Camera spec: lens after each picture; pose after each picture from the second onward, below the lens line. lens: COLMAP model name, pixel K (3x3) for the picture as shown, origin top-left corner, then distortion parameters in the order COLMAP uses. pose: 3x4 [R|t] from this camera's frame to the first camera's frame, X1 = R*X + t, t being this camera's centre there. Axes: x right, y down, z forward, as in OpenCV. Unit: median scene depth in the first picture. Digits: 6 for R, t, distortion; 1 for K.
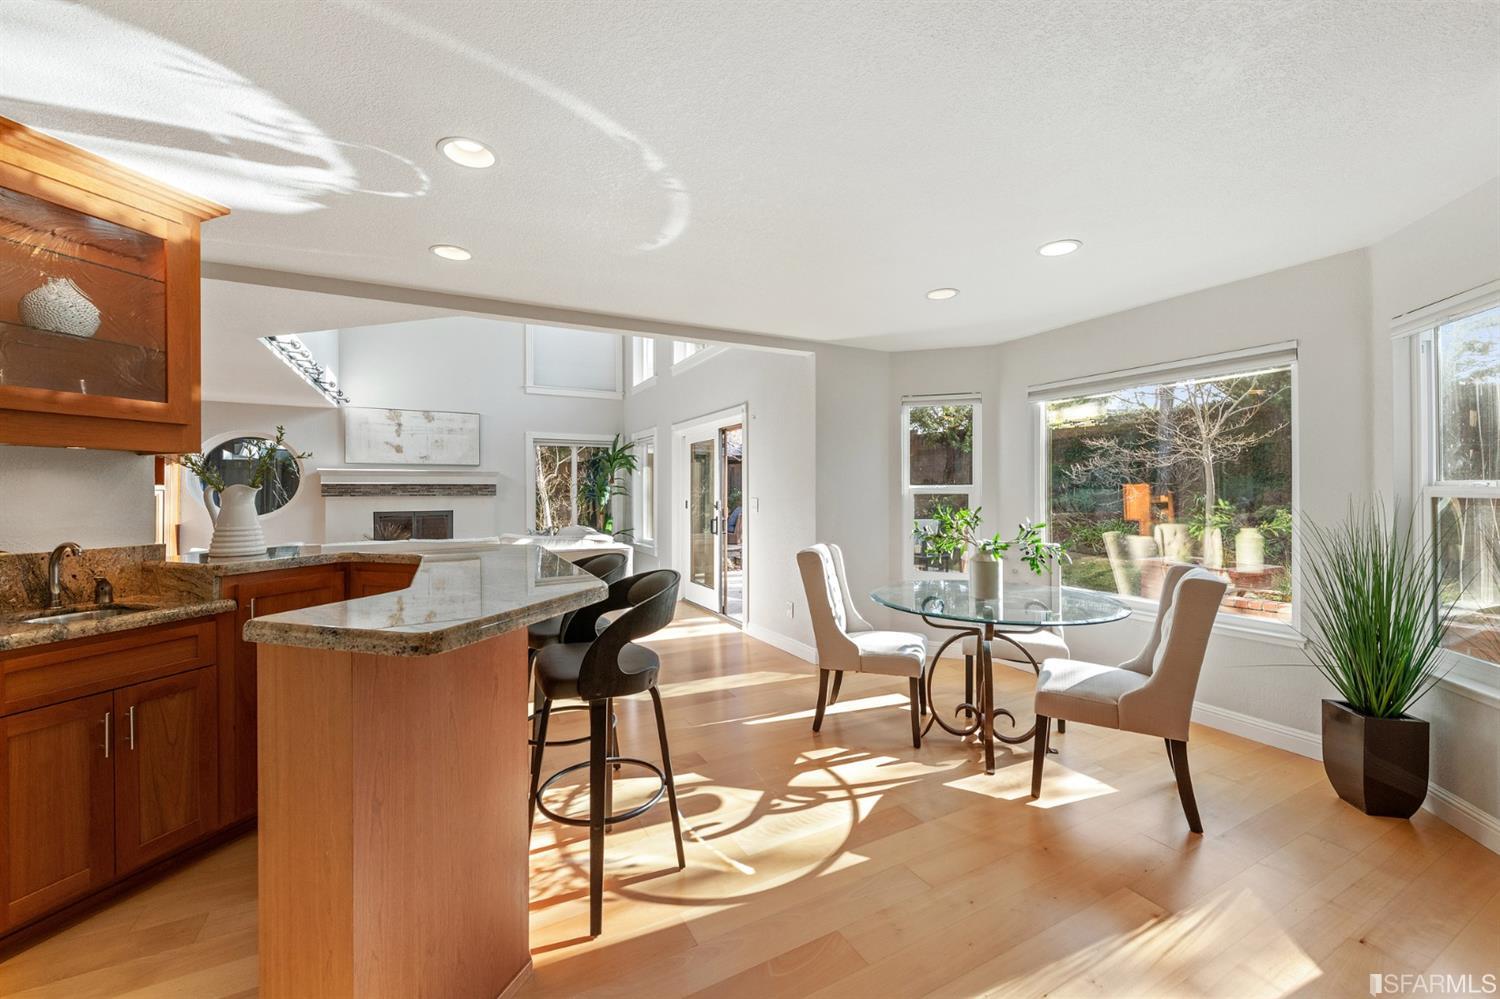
lens RADIAL K [[587.1, 0, 753.8], [0, 587.1, 491.4], [0, 0, 1]] dist [-0.000058, -0.000243]
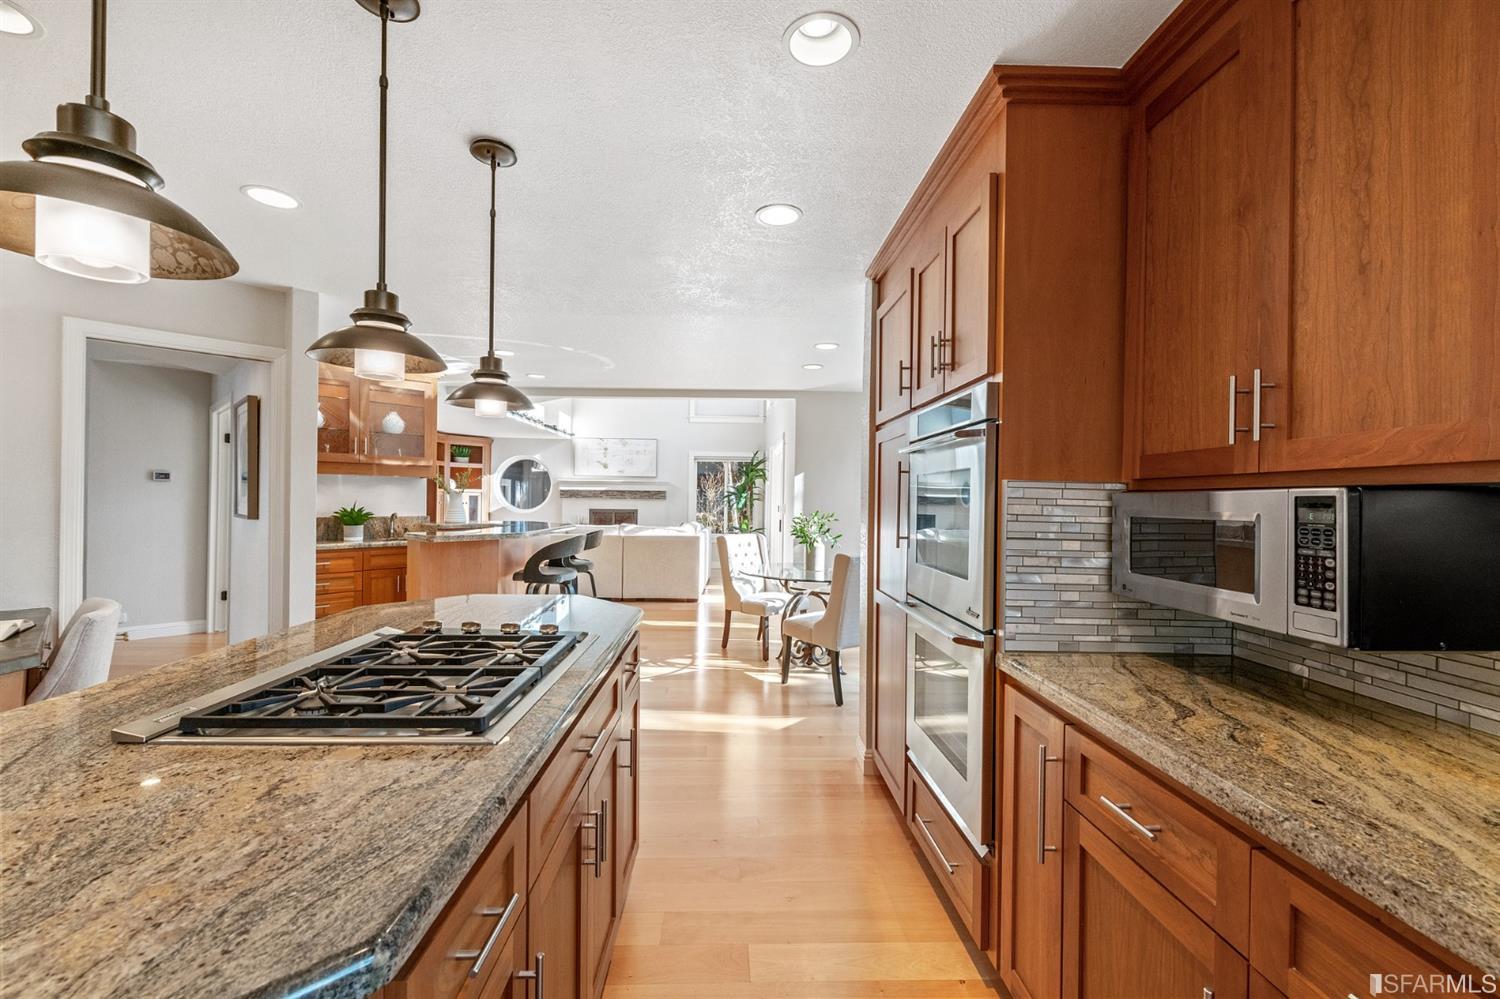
lens RADIAL K [[617.5, 0, 746.4], [0, 617.5, 494.8], [0, 0, 1]] dist [0.017326, -0.005685]
pose [[0.894653, 0.013981, -0.446543, 0.639294], [-0.016873, 0.999855, -0.002500, -0.005491], [0.446443, 0.009771, 0.894759, -0.339017]]
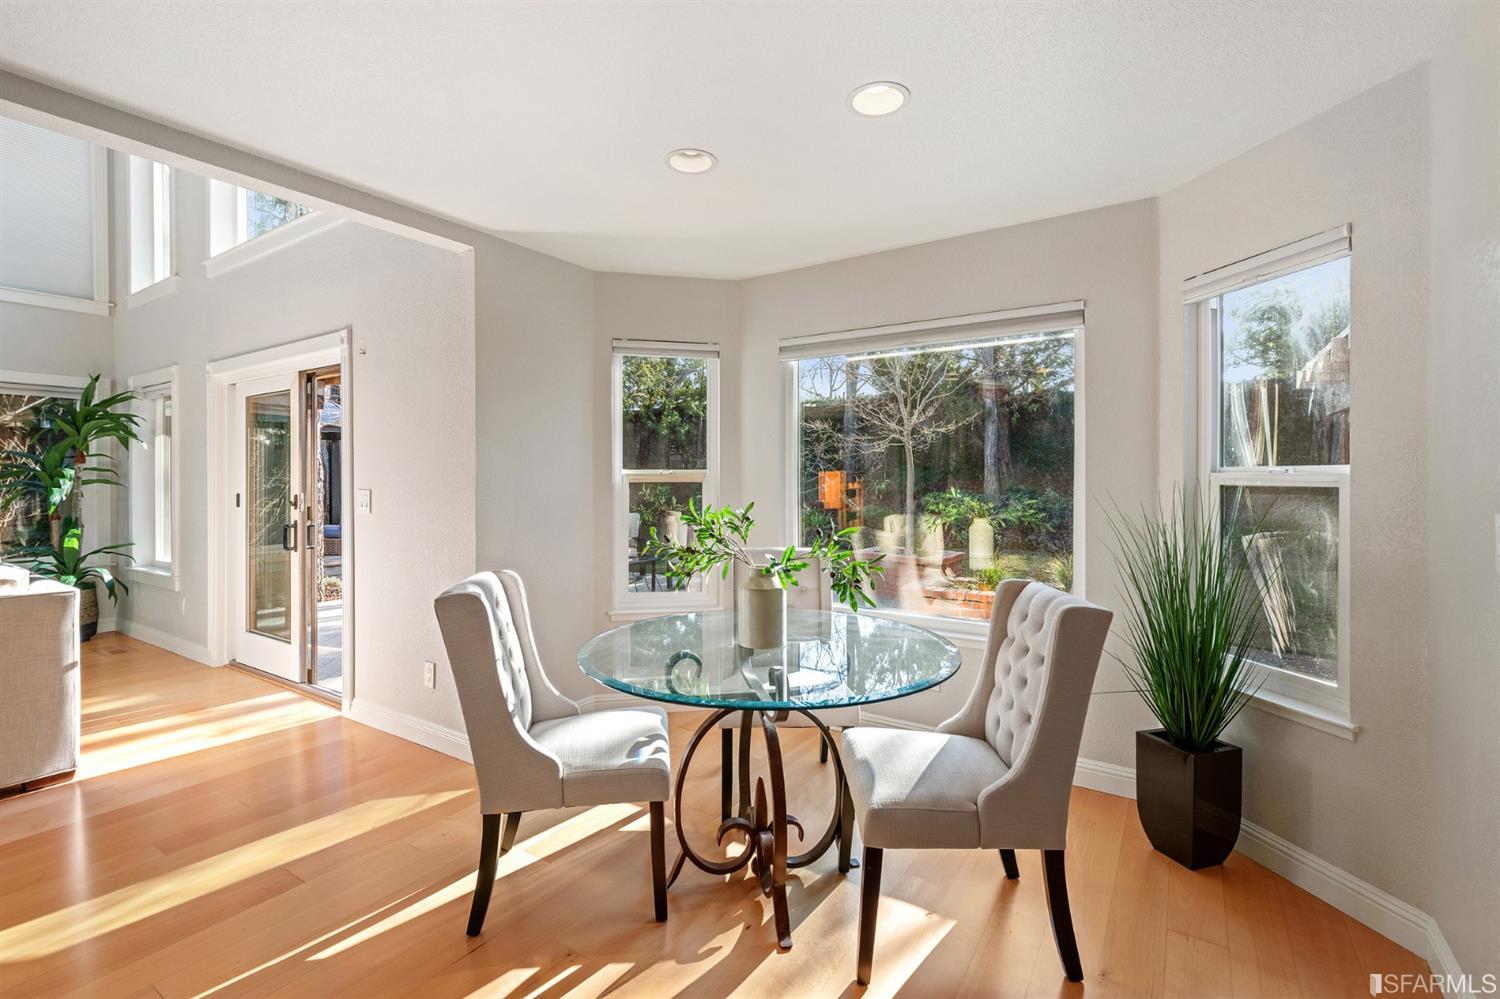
lens RADIAL K [[683.7, 0, 754.2], [0, 683.7, 481.9], [0, 0, 1]] dist [0.003588, 0.000346]
pose [[0.882318, 0.000359, 0.470654, 0.027340], [-0.001779, 0.999995, 0.002572, 0.001993], [-0.470651, -0.003107, 0.882314, 0.241457]]
